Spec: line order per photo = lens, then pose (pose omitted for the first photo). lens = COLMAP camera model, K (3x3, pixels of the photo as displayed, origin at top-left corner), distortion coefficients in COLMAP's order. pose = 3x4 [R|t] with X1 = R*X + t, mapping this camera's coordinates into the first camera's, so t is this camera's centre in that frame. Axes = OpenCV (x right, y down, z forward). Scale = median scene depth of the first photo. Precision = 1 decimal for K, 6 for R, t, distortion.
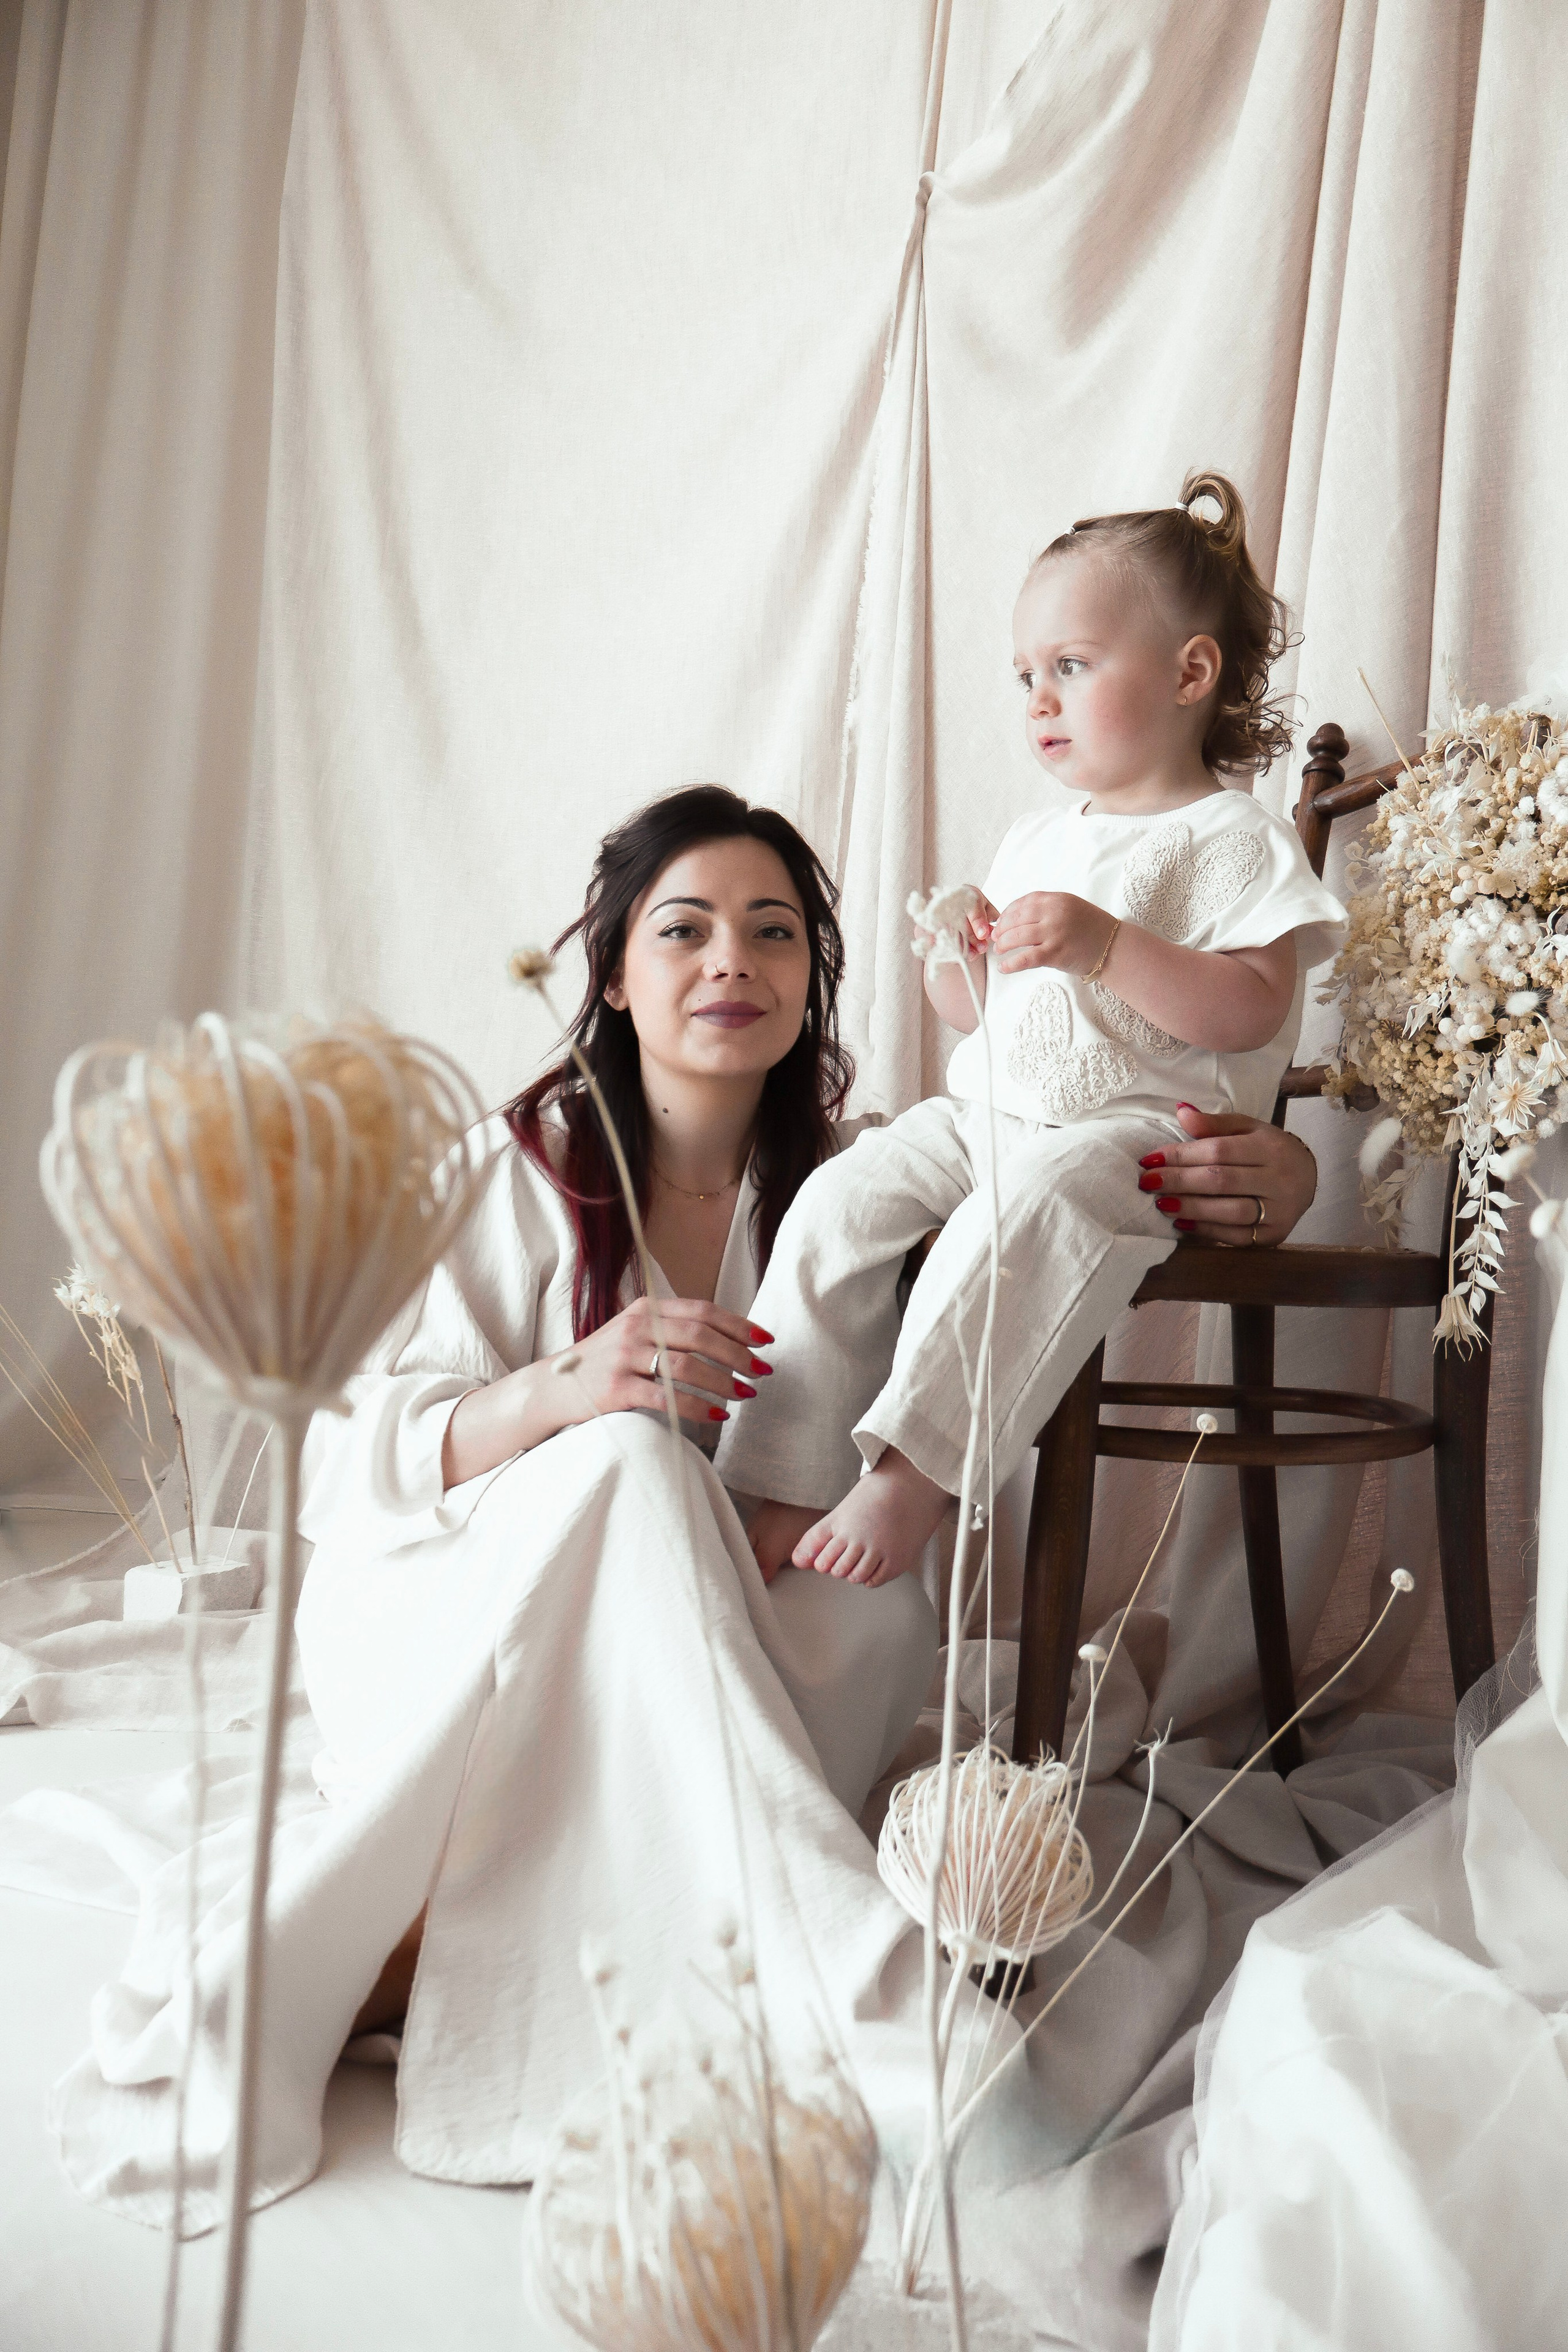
lens RADIAL K [[2069.7, 0, 794.8], [0, 2069.7, 1177.7], [0, 0, 1]] dist [0.053259, -0.006087]
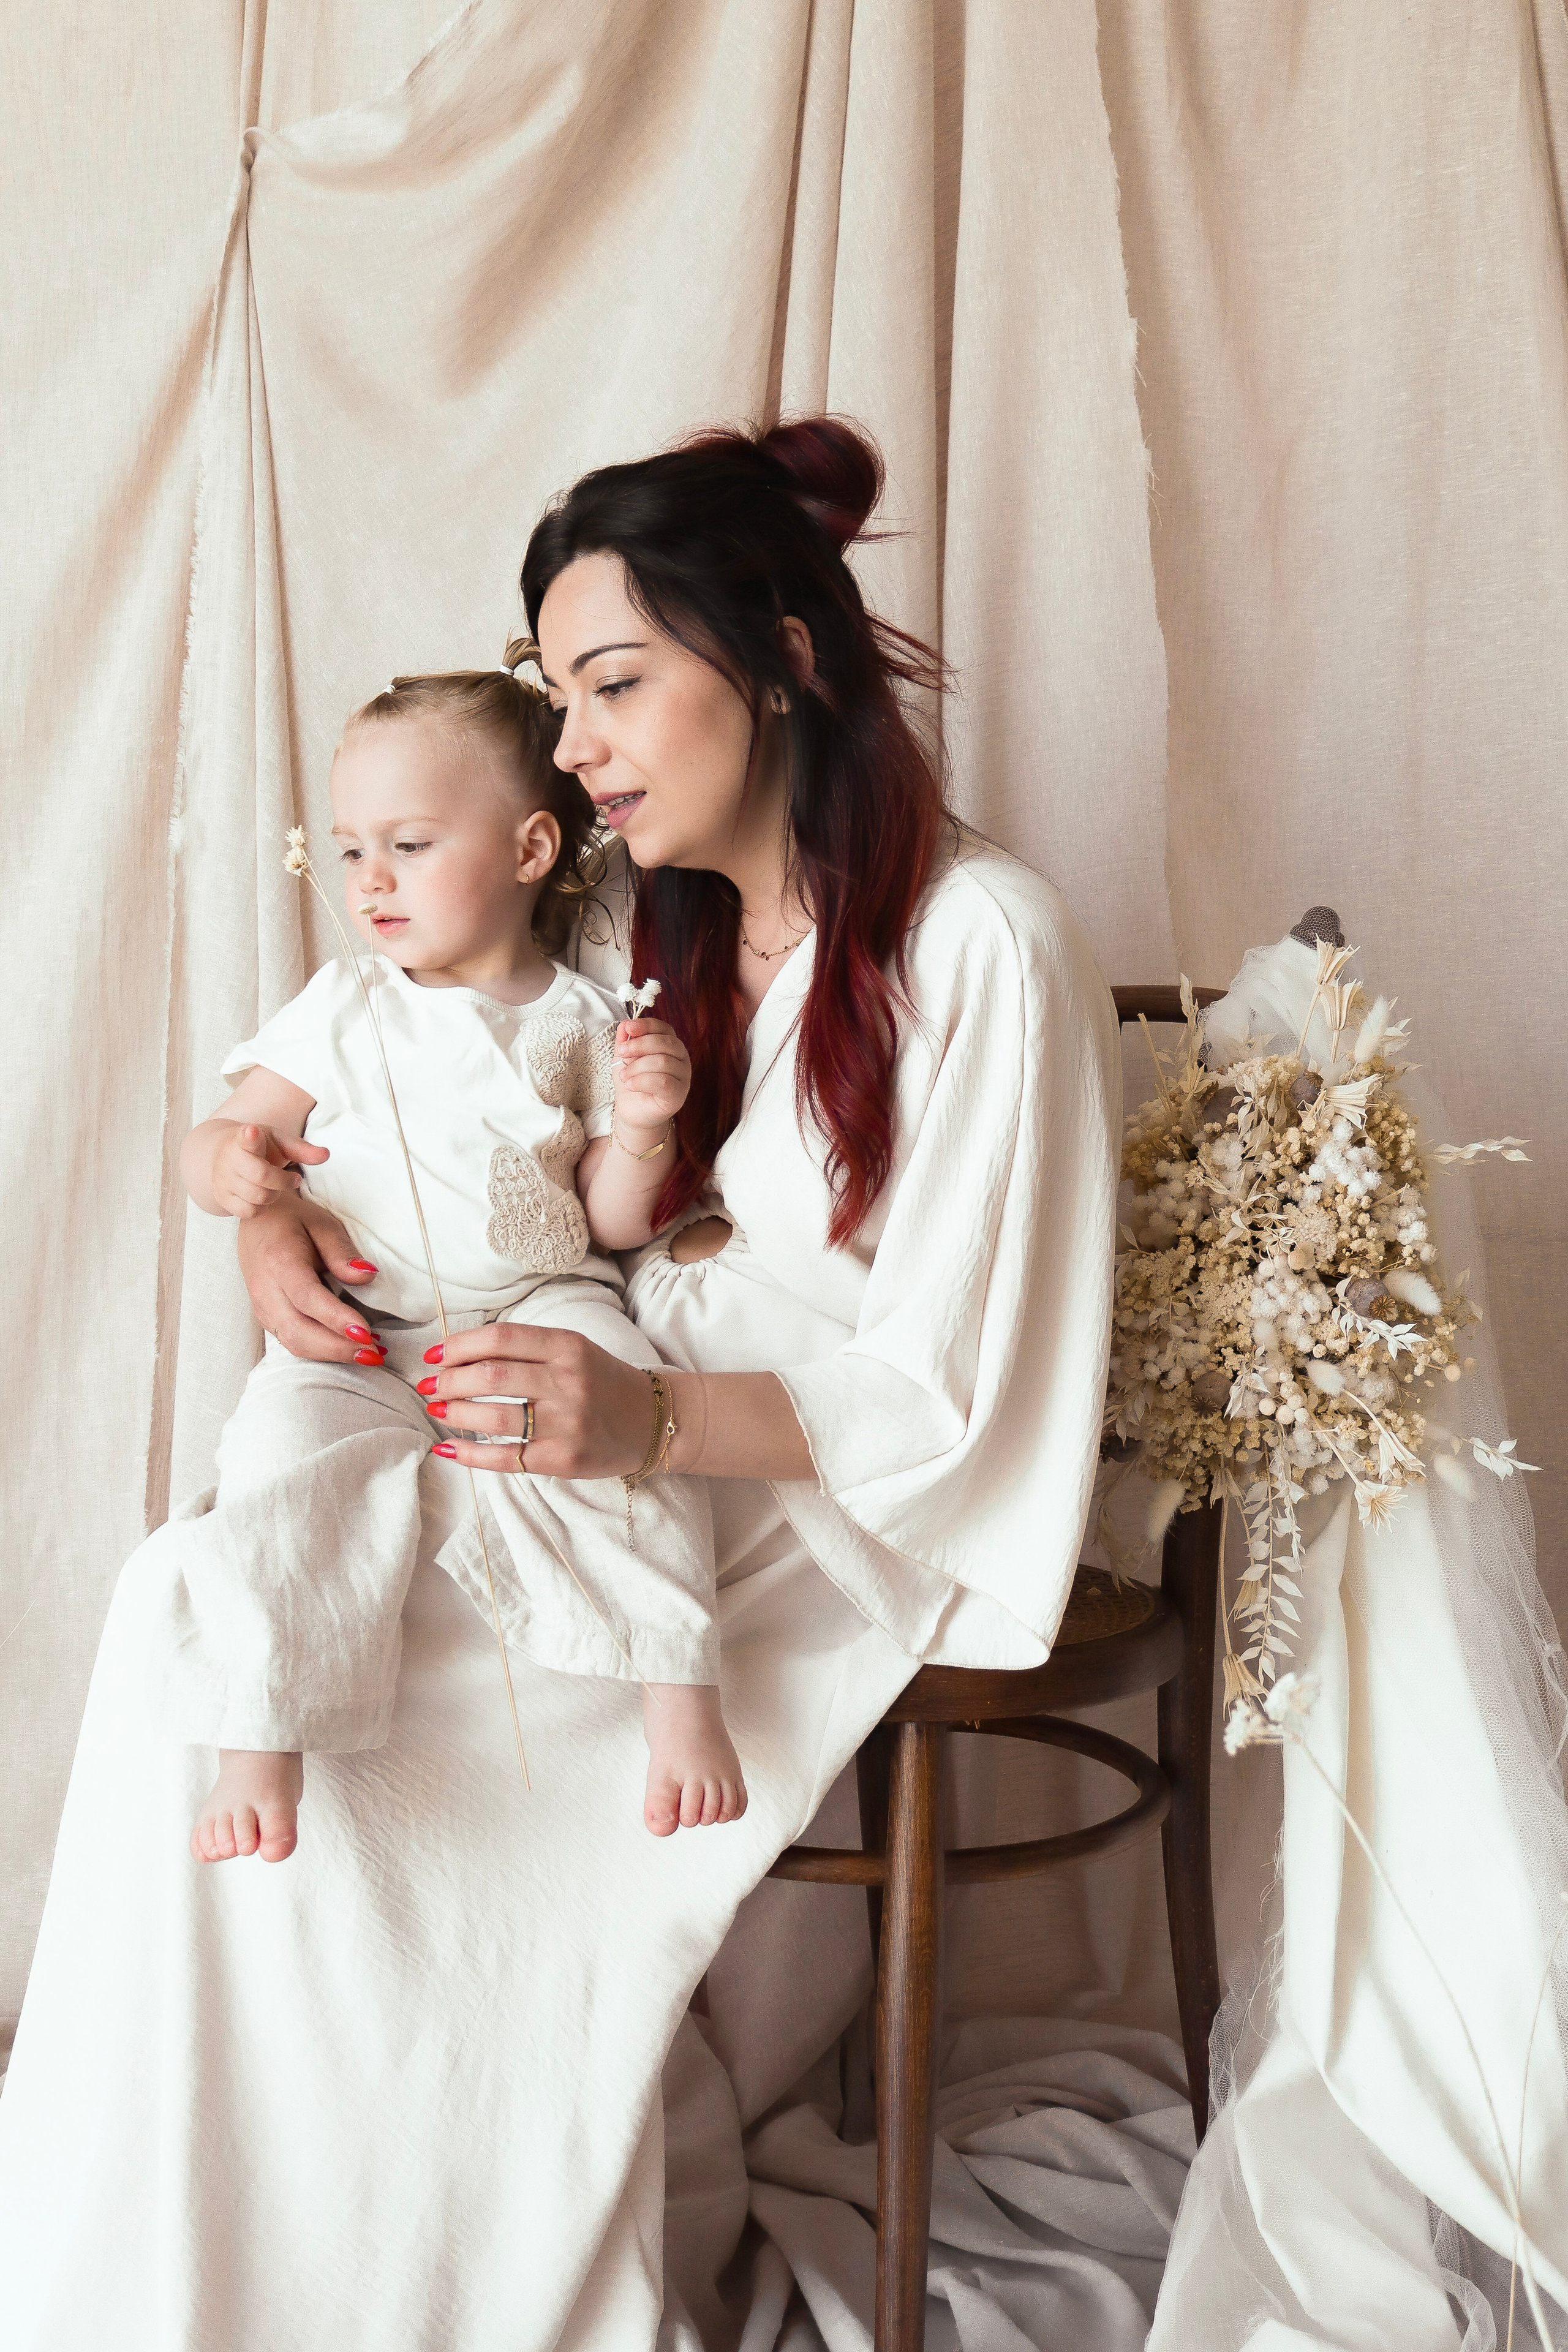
lens RADIAL K [[2861.6, 0, 770.6], [0, 2861.6, 1219.5], [0, 0, 1]] dist [0.039172, 0.000000]
pose [[0.842808, -0.061214, 0.534721, -0.559959], [0.021163, 0.996512, 0.080723, -0.255389], [-0.537798, -0.056718, 0.841164, -0.004698]]
